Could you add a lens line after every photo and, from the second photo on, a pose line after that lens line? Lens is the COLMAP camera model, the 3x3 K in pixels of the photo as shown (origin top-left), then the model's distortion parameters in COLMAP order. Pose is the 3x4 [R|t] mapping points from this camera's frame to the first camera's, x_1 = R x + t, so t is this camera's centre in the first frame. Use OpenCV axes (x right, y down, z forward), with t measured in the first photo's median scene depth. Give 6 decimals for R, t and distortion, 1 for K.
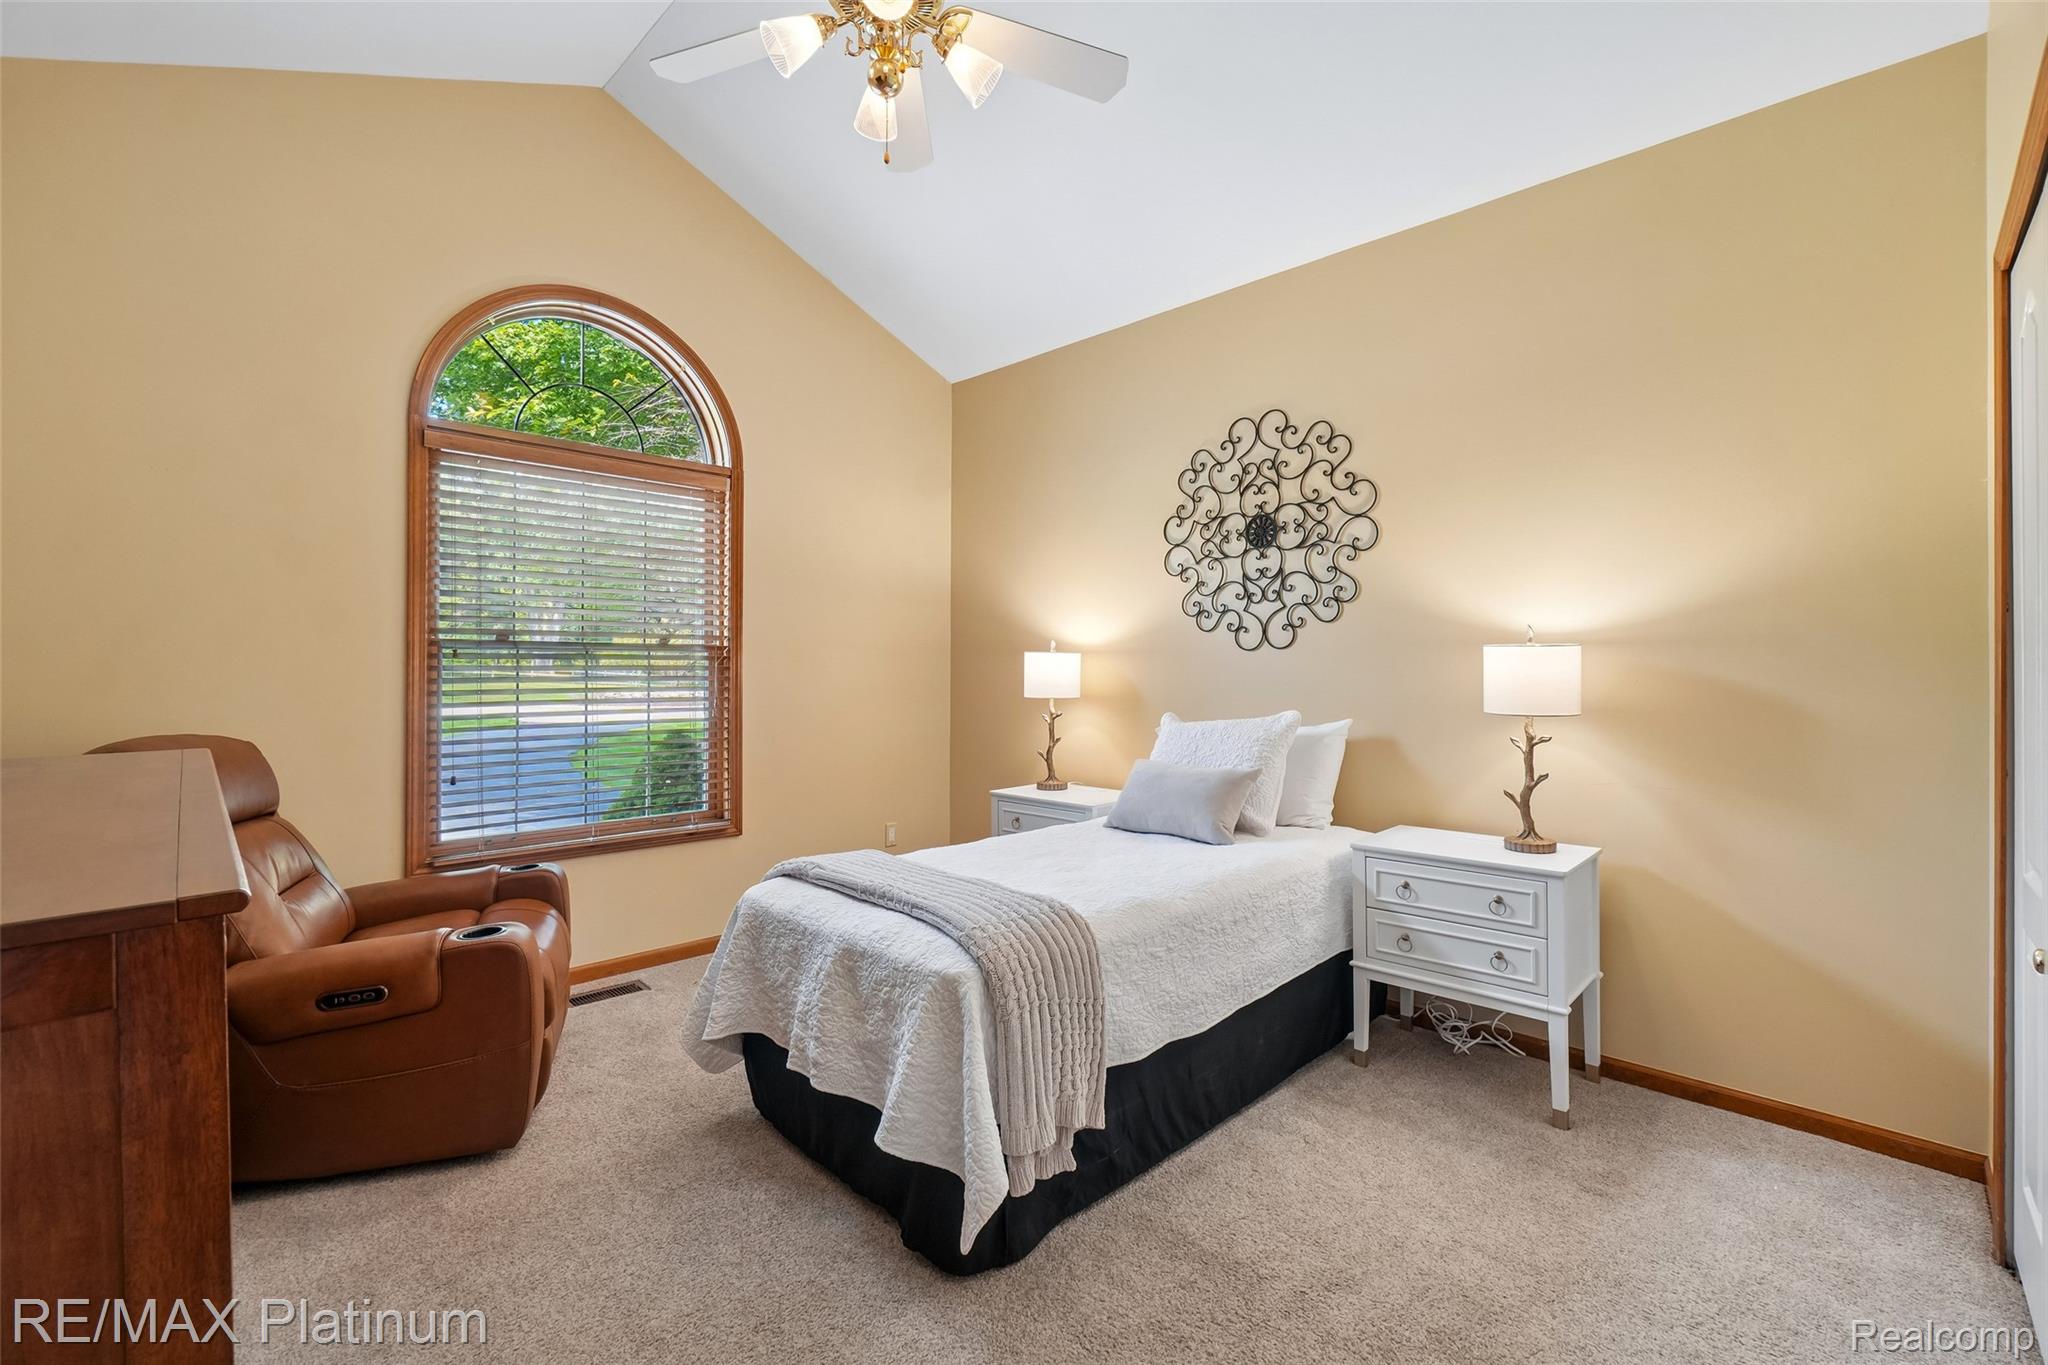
lens RADIAL K [[887.8, 0, 1016.6], [0, 887.8, 676.7], [0, 0, 1]] dist [-0.008214, 0.002998]
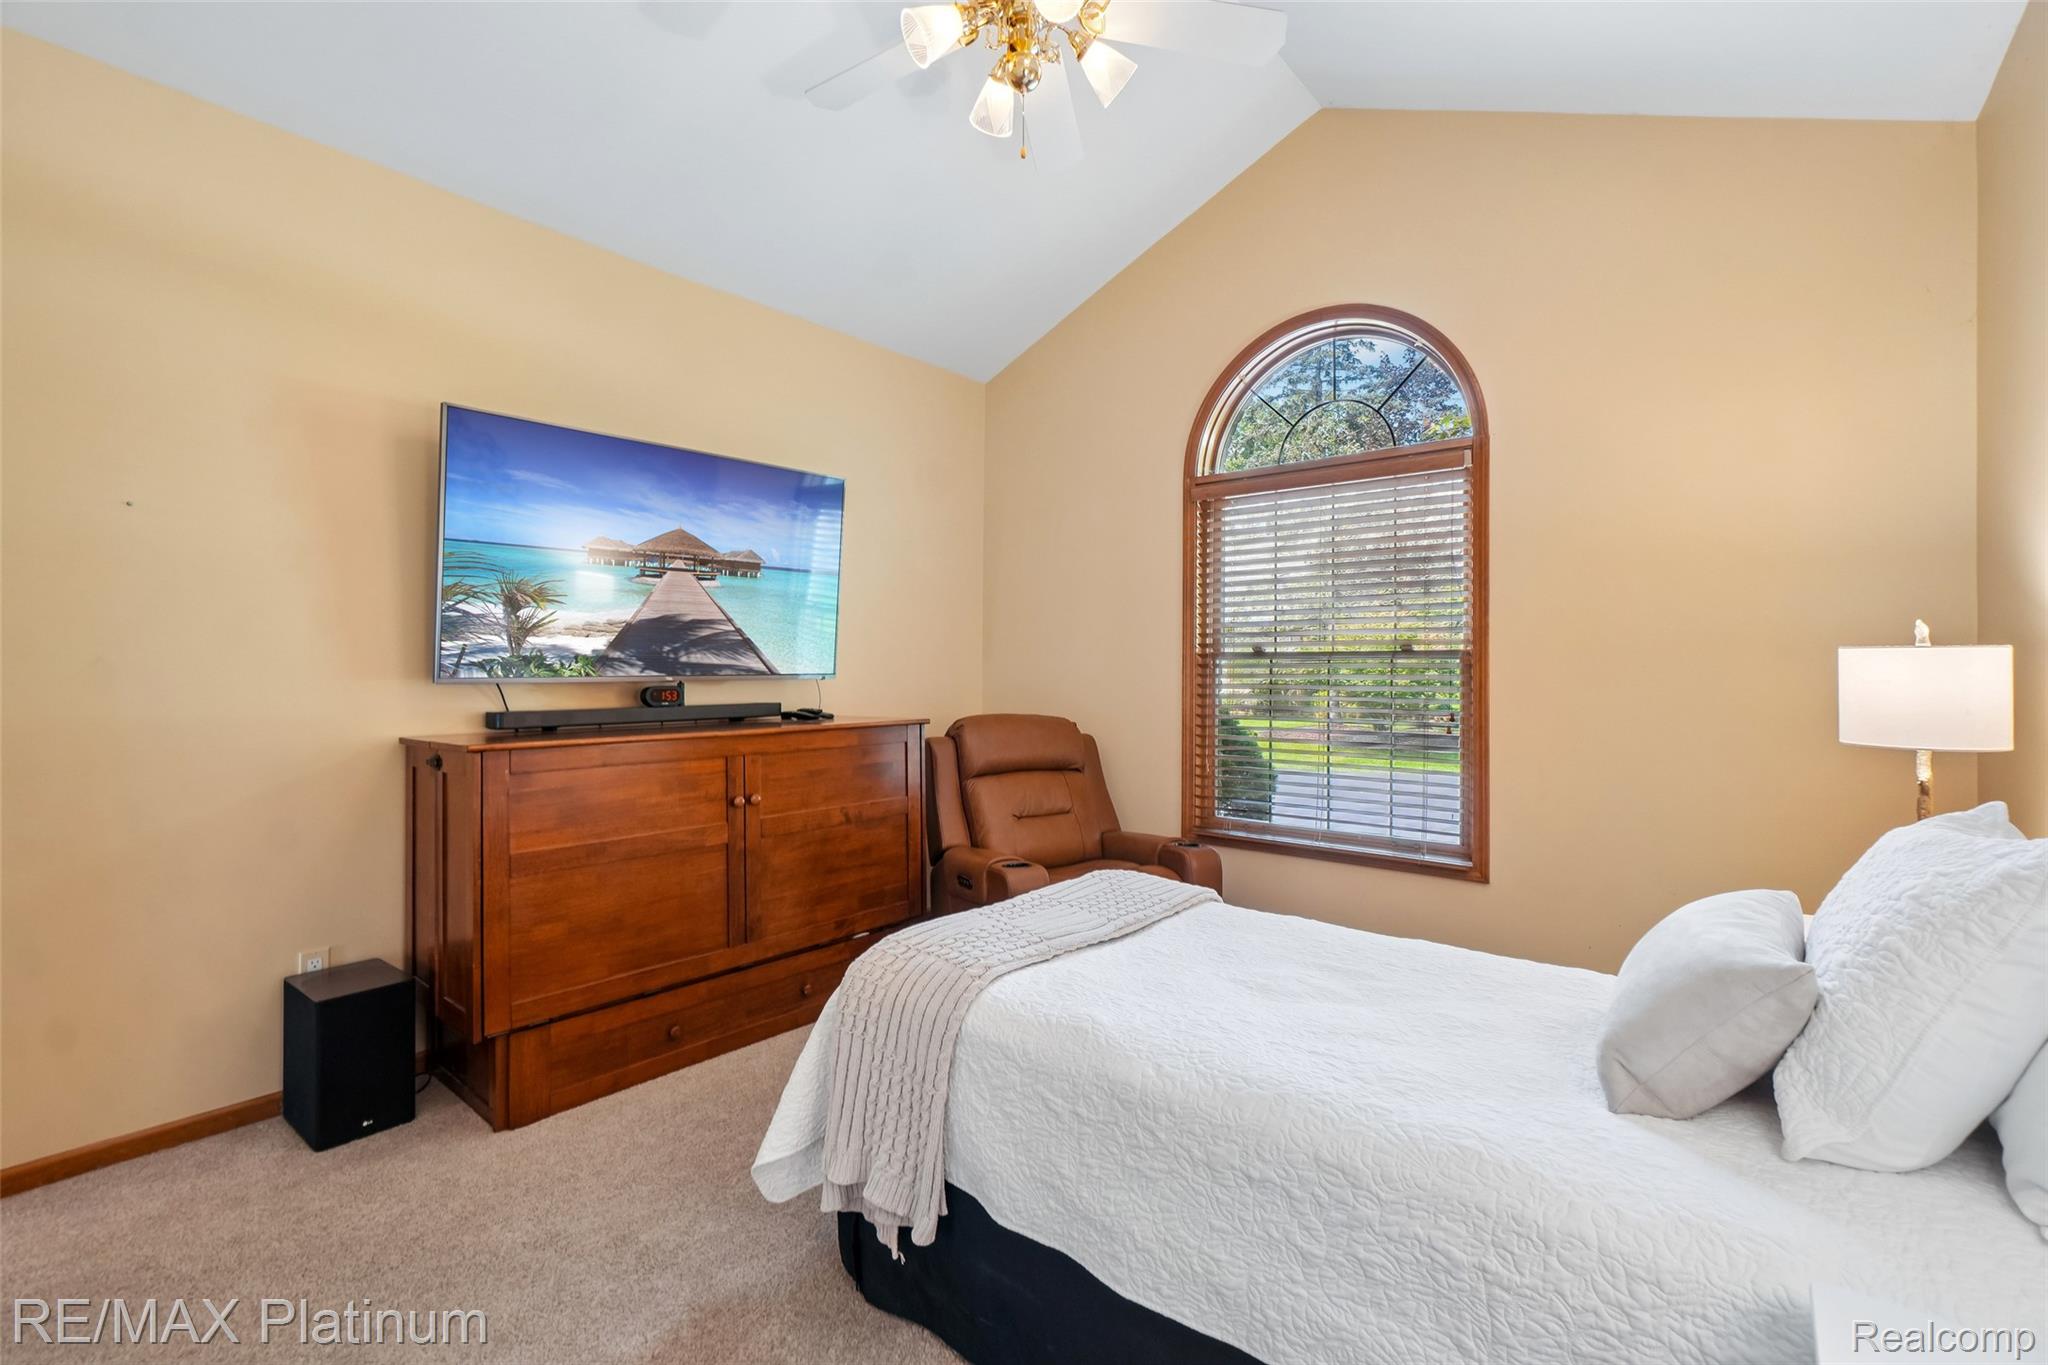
lens RADIAL K [[887.8, 0, 1018.7], [0, 887.8, 676.4], [0, 0, 1]] dist [-0.008214, 0.002998]
pose [[0.100014, 0.004381, -0.994976, 0.509740], [-0.017891, 0.999837, 0.002604, -0.006892], [0.994825, 0.017541, 0.100076, 0.561605]]
